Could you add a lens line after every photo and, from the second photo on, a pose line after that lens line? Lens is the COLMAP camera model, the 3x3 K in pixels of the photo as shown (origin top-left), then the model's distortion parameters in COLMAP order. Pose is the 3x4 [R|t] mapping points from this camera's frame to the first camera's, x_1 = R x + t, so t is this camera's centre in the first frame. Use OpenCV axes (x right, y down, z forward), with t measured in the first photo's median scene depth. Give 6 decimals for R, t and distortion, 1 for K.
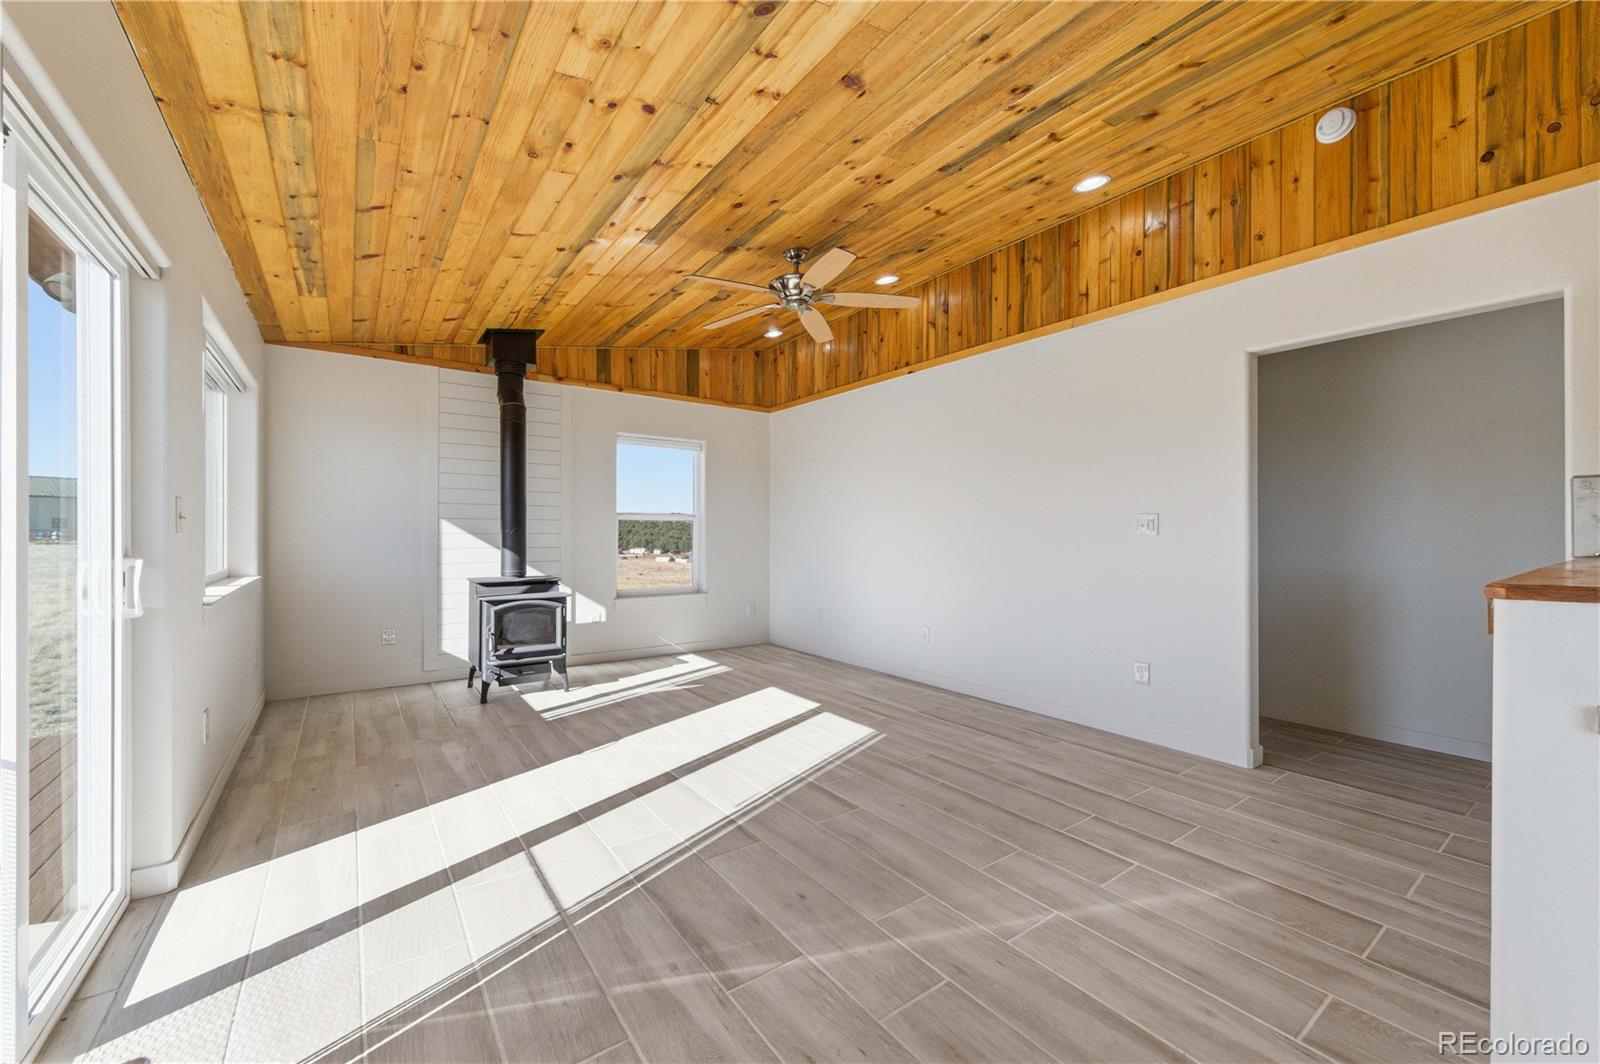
lens RADIAL K [[622.0, 0, 796.9], [0, 622.0, 533.0], [0, 0, 1]] dist [-0.001203, -0.000325]
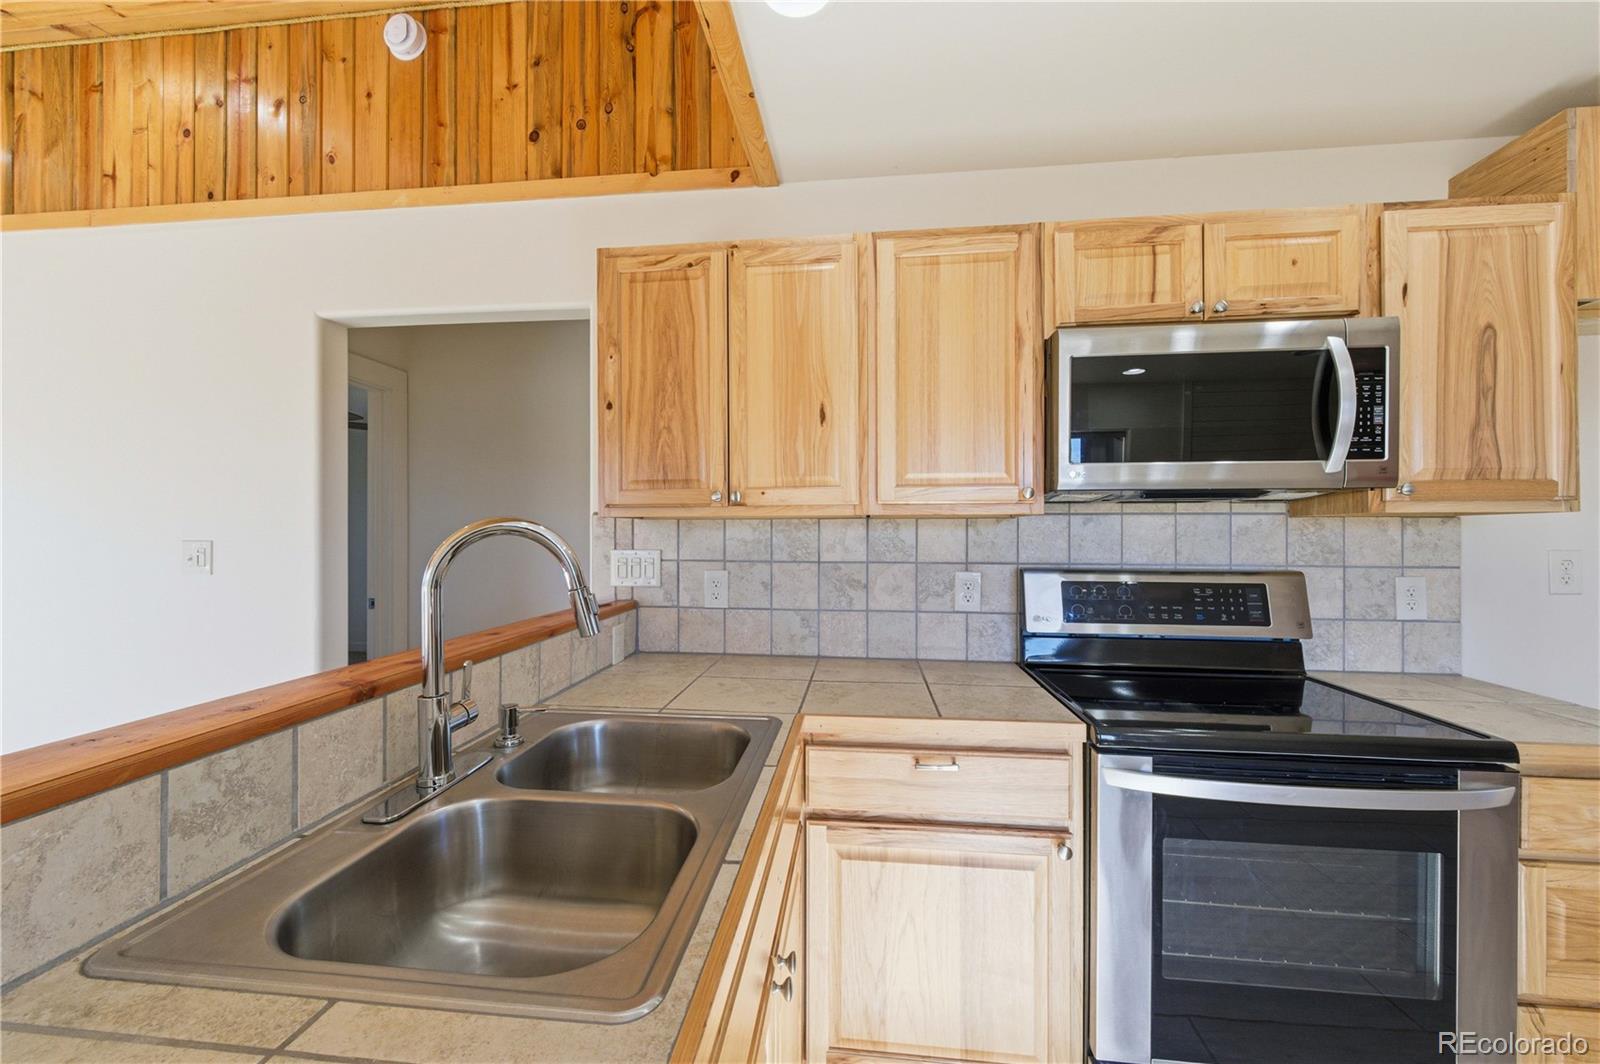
lens RADIAL K [[620.7, 0, 795.7], [0, 620.7, 530.5], [0, 0, 1]] dist [0.001686, -0.000407]
pose [[0.674414, 0.000359, 0.738353, 0.432802], [-0.002684, 0.999994, 0.001966, -0.038746], [-0.738349, -0.003307, 0.674411, 0.091518]]
